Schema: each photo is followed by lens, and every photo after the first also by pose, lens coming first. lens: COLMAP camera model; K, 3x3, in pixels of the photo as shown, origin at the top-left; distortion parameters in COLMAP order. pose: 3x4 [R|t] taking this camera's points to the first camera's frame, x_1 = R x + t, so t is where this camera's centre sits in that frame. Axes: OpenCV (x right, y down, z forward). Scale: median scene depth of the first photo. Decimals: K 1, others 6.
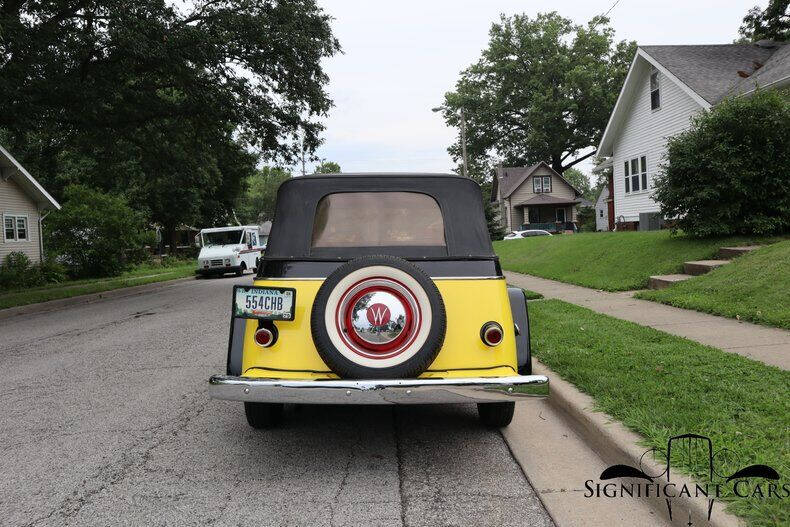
lens RADIAL K [[654.6, 0, 397.7], [0, 654.6, 261.7], [0, 0, 1]] dist [-0.076304, 0.093716]
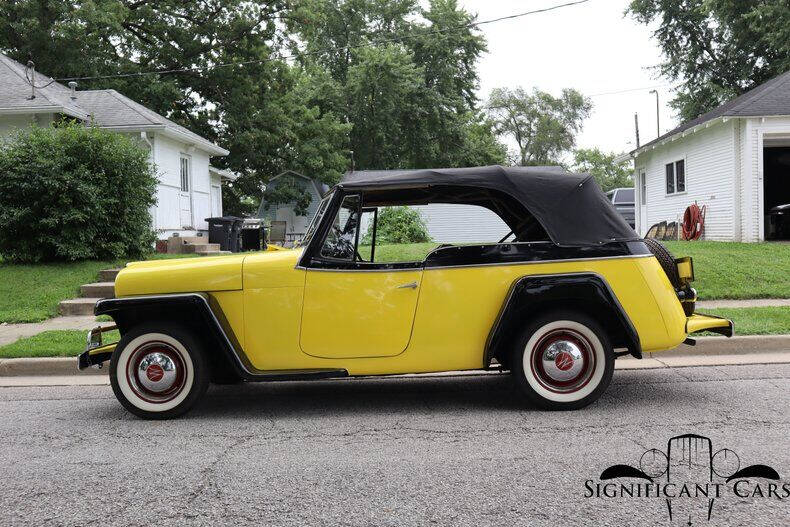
lens RADIAL K [[654.6, 0, 400.2], [0, 654.6, 260.5], [0, 0, 1]] dist [-0.076304, 0.093716]
pose [[0.060772, 0.012146, 0.998078, -0.210171], [0.063410, 0.997859, -0.016004, 0.003625], [-0.996136, 0.064260, 0.059872, 0.201416]]
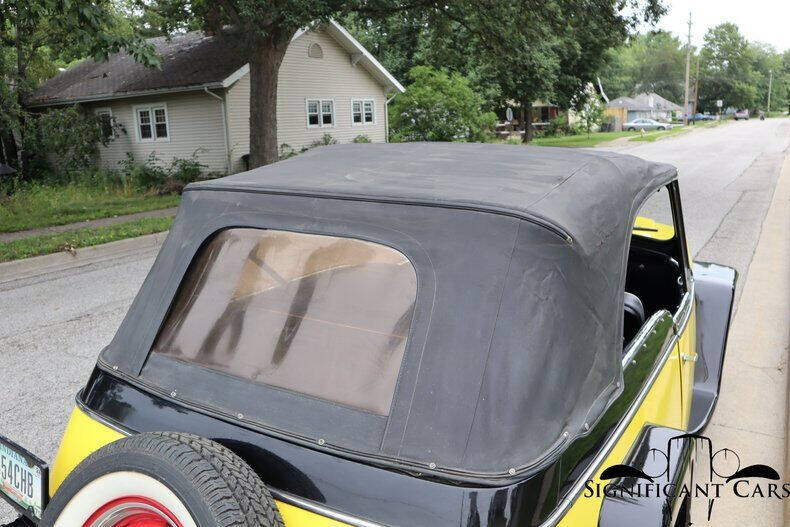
lens RADIAL K [[654.6, 0, 398.0], [0, 654.6, 253.7], [0, 0, 1]] dist [-0.076304, 0.093716]
pose [[0.845711, 0.117690, -0.520502, 0.038009], [-0.019931, 0.981663, 0.189579, -0.027137], [0.533269, -0.149955, 0.832549, 0.103256]]
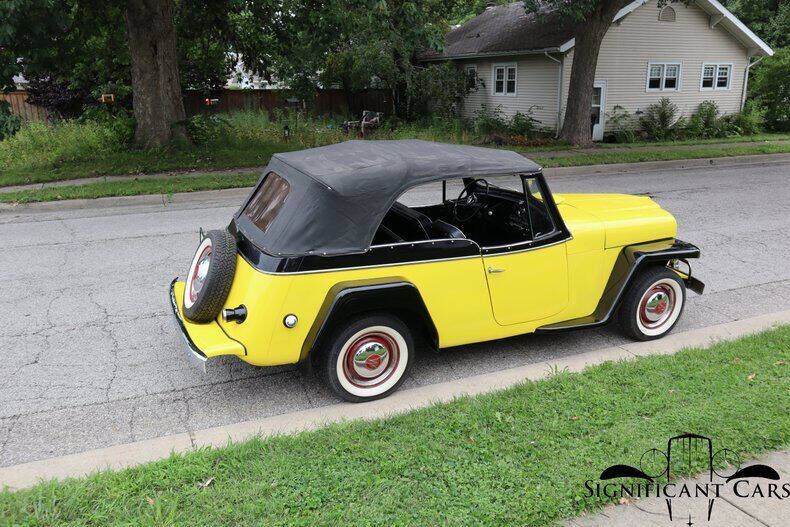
lens RADIAL K [[654.6, 0, 400.8], [0, 654.6, 261.8], [0, 0, 1]] dist [-0.076304, 0.093716]
pose [[0.398500, 0.292020, -0.869438, 0.181310], [-0.048056, 0.953304, 0.298163, -0.051098], [0.915909, -0.077037, 0.393925, 0.108892]]
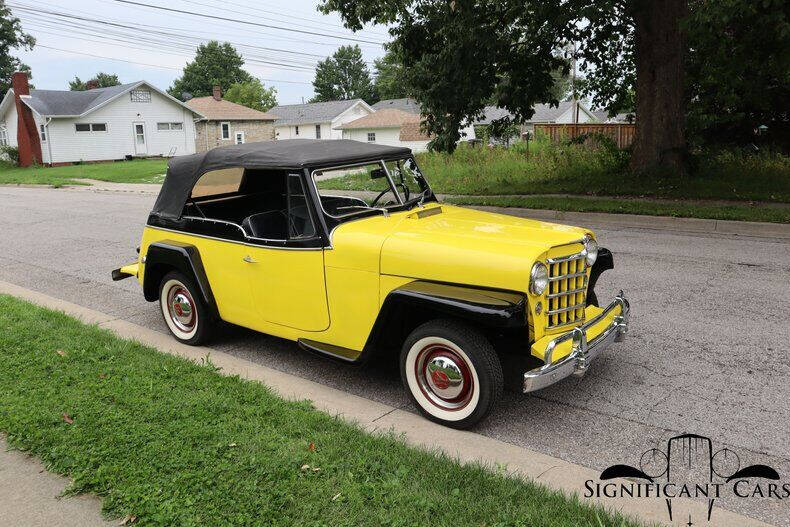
lens RADIAL K [[654.6, 0, 394.1], [0, 654.6, 262.2], [0, 0, 1]] dist [-0.076304, 0.093716]
pose [[-0.650200, 0.210979, -0.729882, 0.140648], [0.033855, 0.967762, 0.249580, -0.039430], [0.759008, 0.137567, -0.636382, 0.368321]]
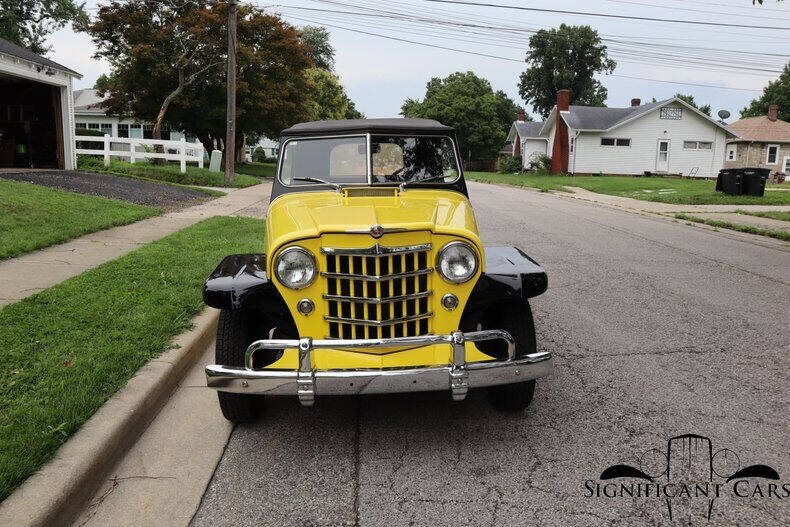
lens RADIAL K [[654.6, 0, 398.0], [0, 654.6, 258.4], [0, 0, 1]] dist [-0.076304, 0.093716]
pose [[-0.999560, 0.023007, -0.018704, -0.010654], [0.019080, 0.981949, 0.188179, -0.020095], [0.022695, 0.187740, -0.981957, 0.416660]]
